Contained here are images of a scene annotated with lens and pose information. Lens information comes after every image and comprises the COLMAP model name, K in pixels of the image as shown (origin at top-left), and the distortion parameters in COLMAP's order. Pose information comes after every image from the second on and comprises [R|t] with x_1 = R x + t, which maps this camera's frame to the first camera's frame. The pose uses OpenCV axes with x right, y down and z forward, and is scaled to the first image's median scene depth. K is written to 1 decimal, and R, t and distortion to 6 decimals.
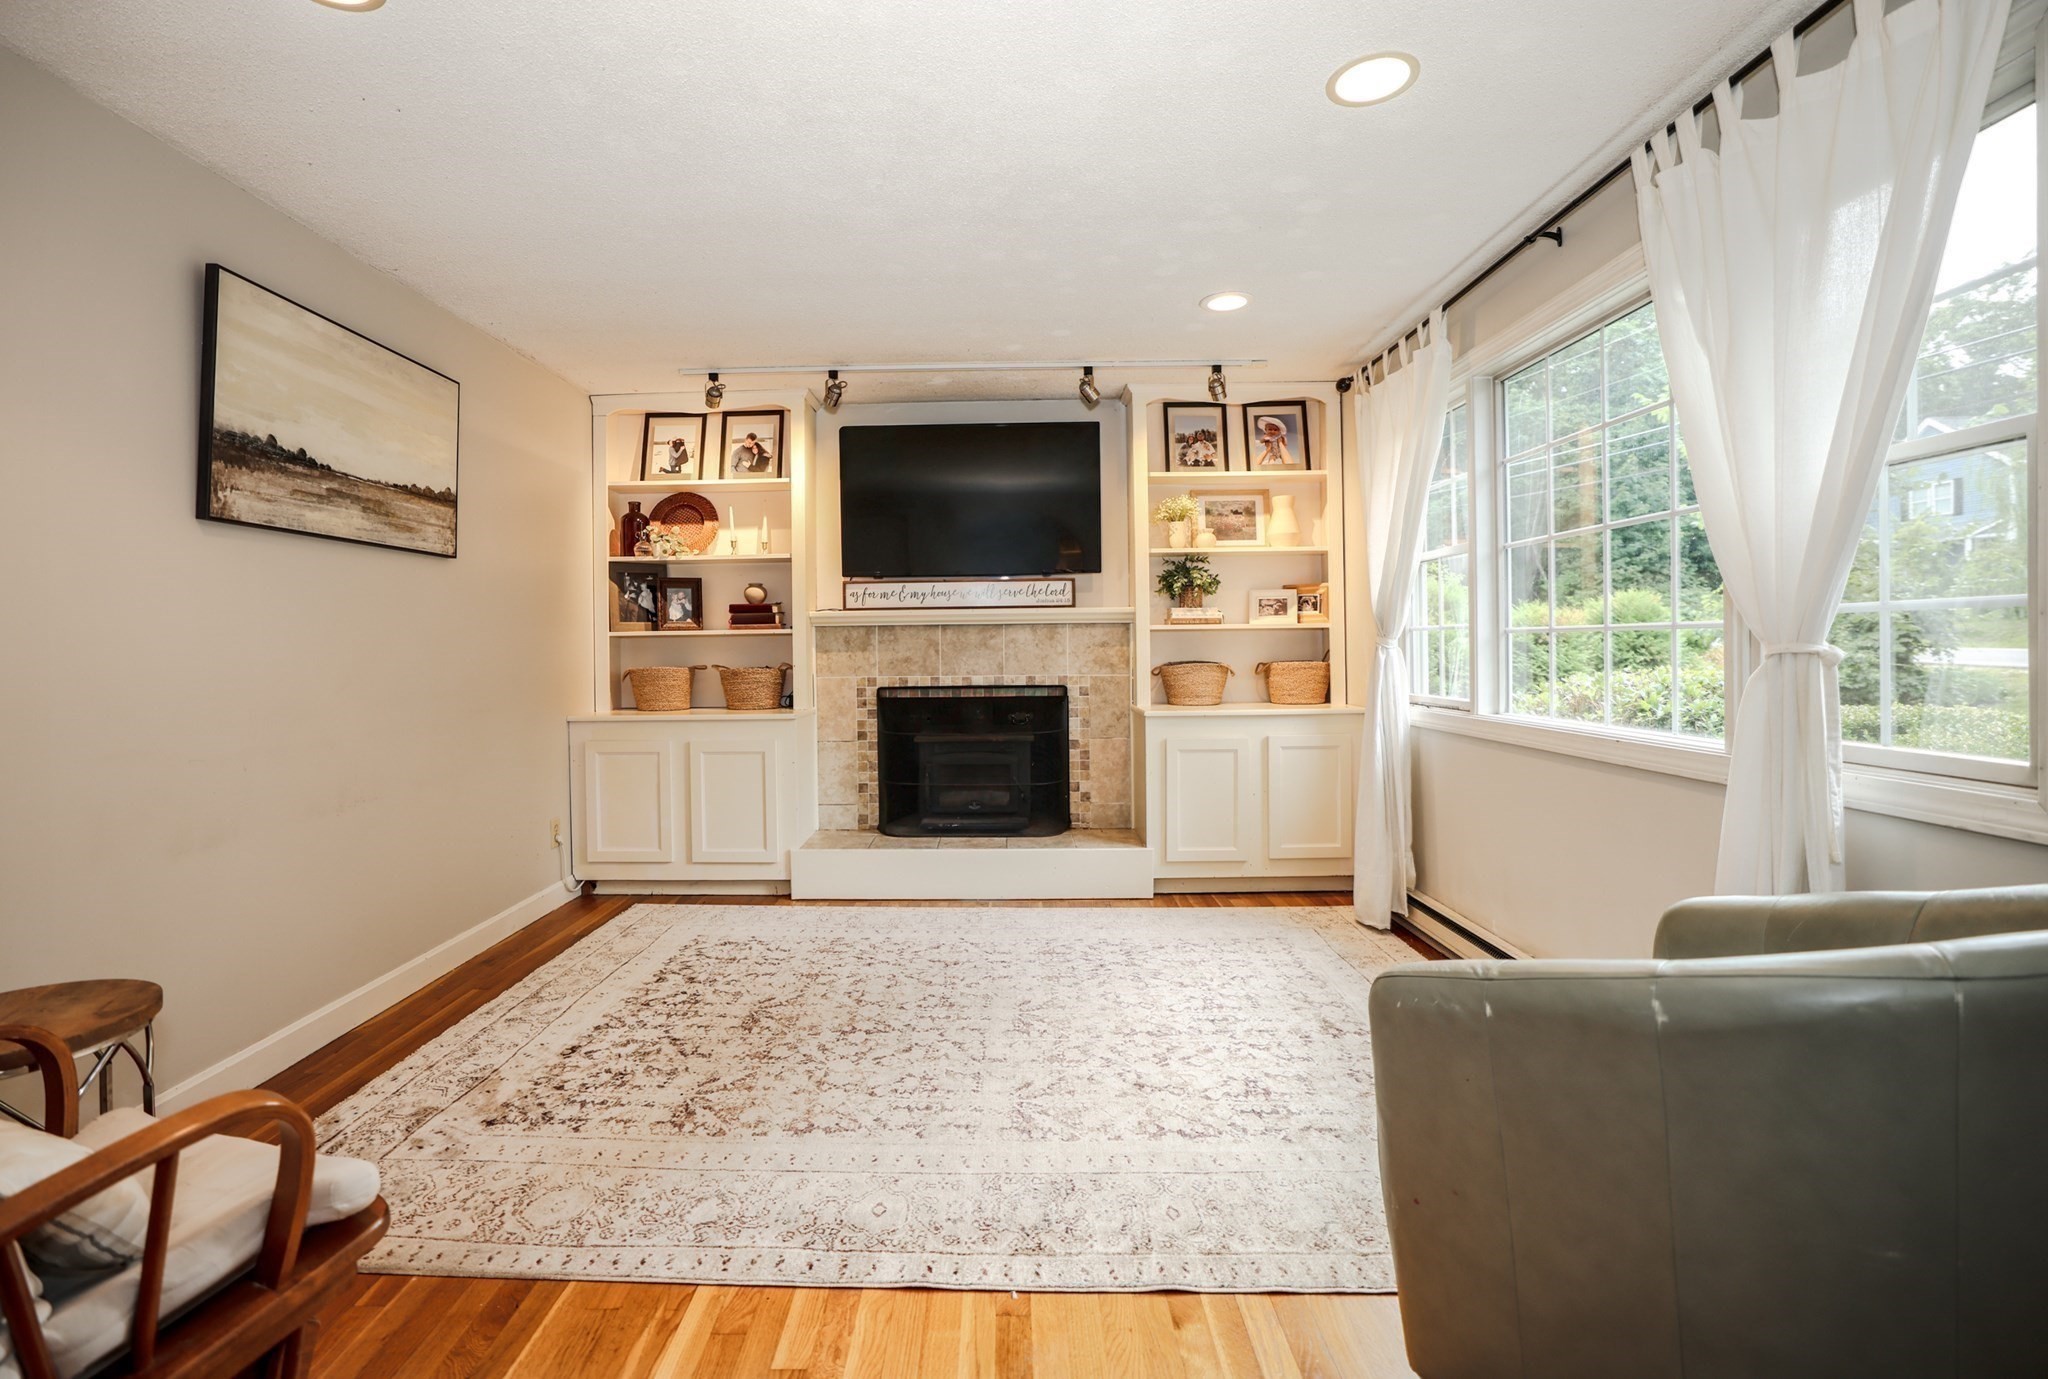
lens RADIAL K [[916.6, 0, 1018.4], [0, 916.6, 657.2], [0, 0, 1]] dist [-0.060045, 0.028261]
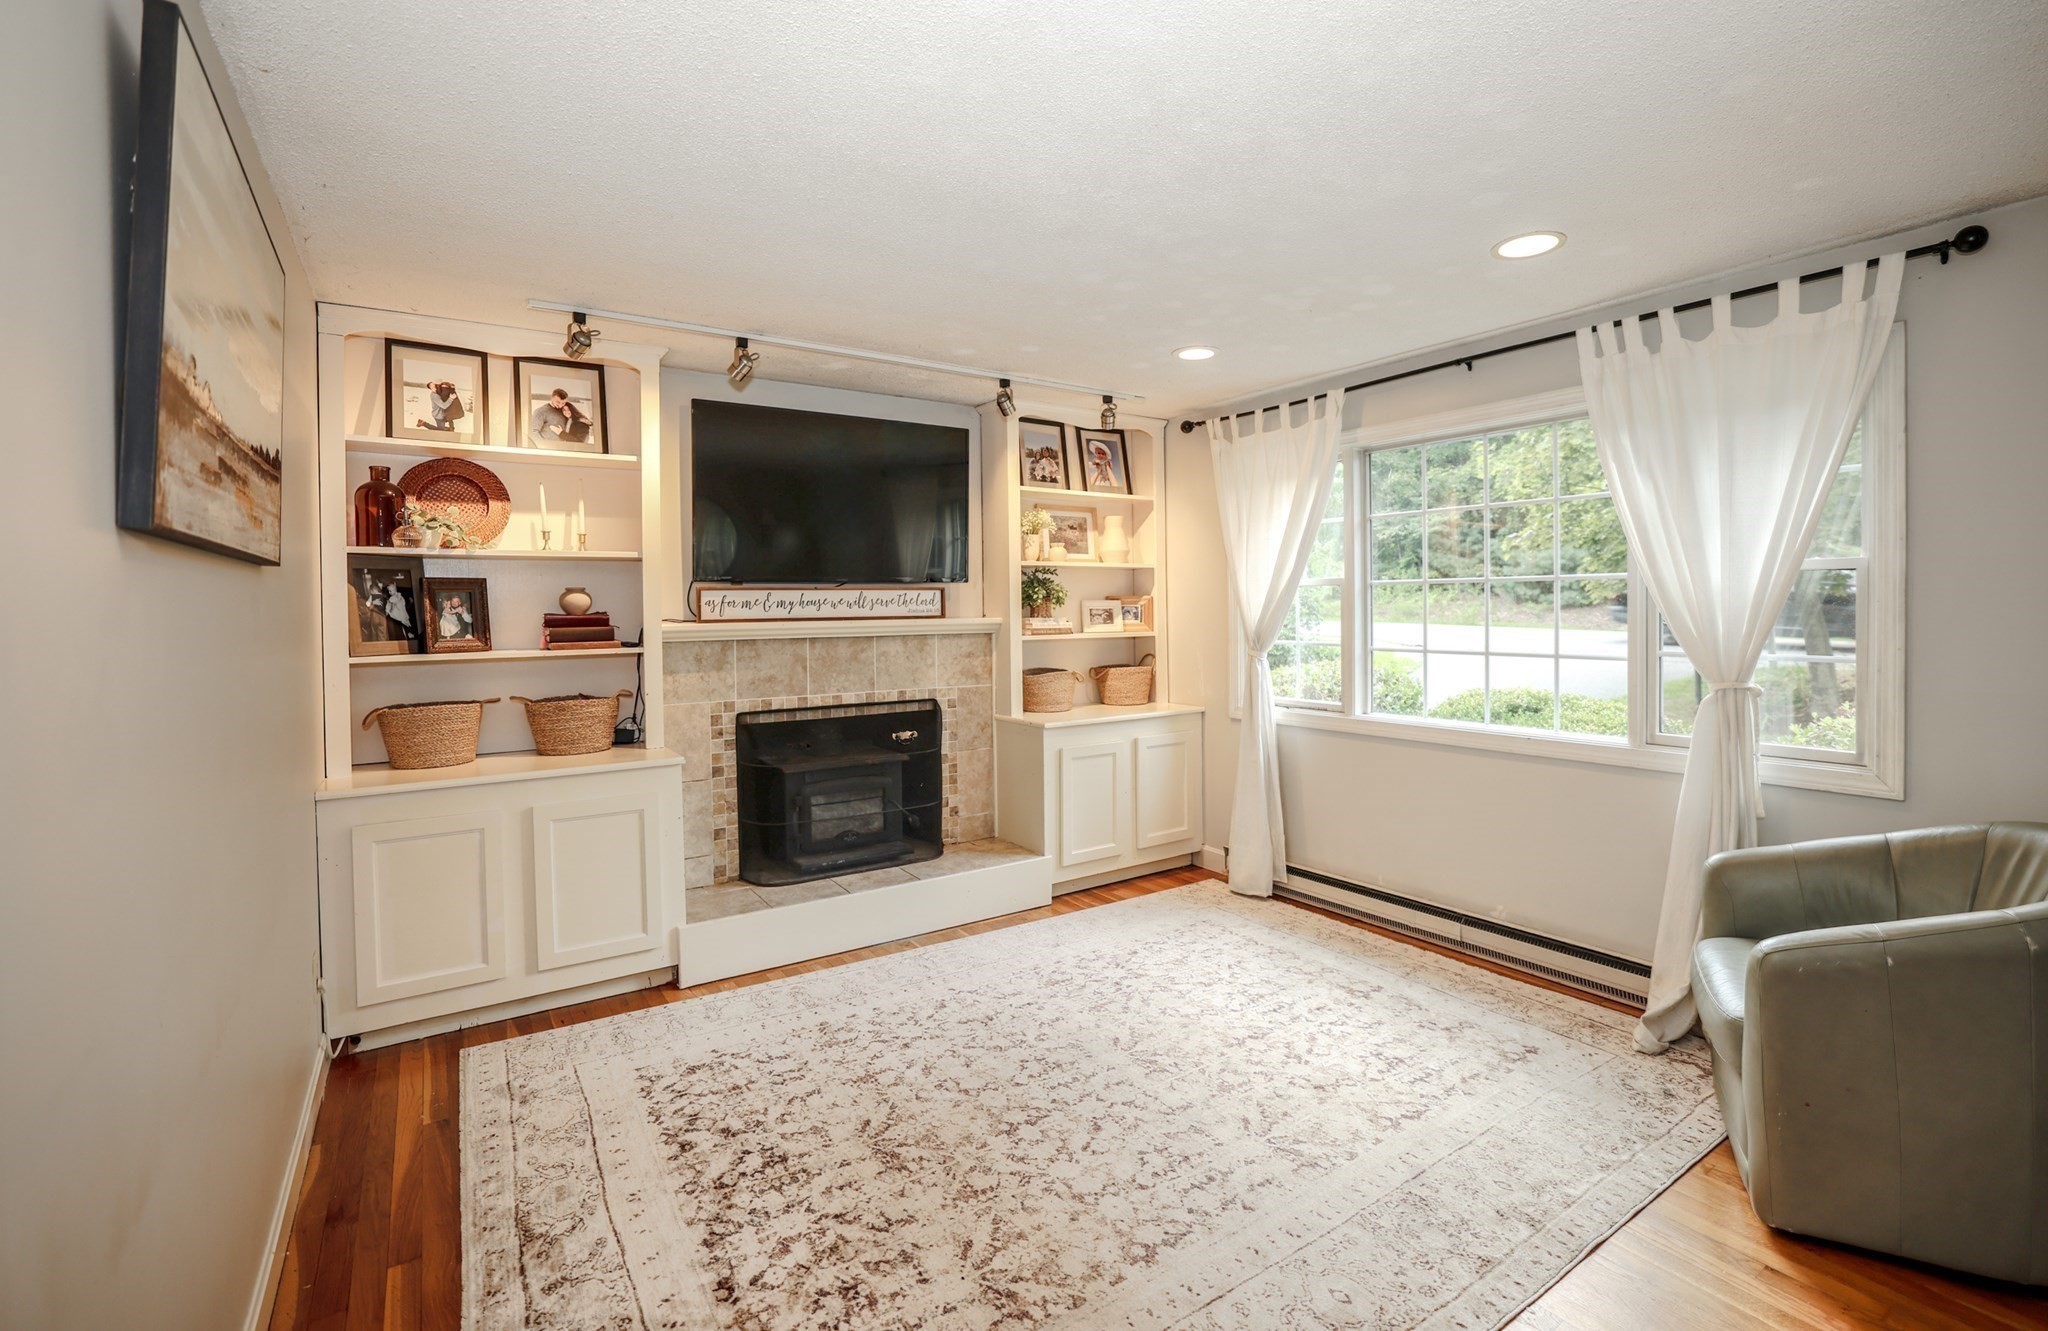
lens RADIAL K [[894.1, 0, 1025.3], [0, 894.1, 619.9], [0, 0, 1]] dist [-0.046152, 0.018622]
pose [[0.817793, -0.006887, 0.575472, -0.412628], [0.006710, 0.999975, 0.002432, -0.053738], [-0.575474, 0.001872, 0.817818, 0.176328]]
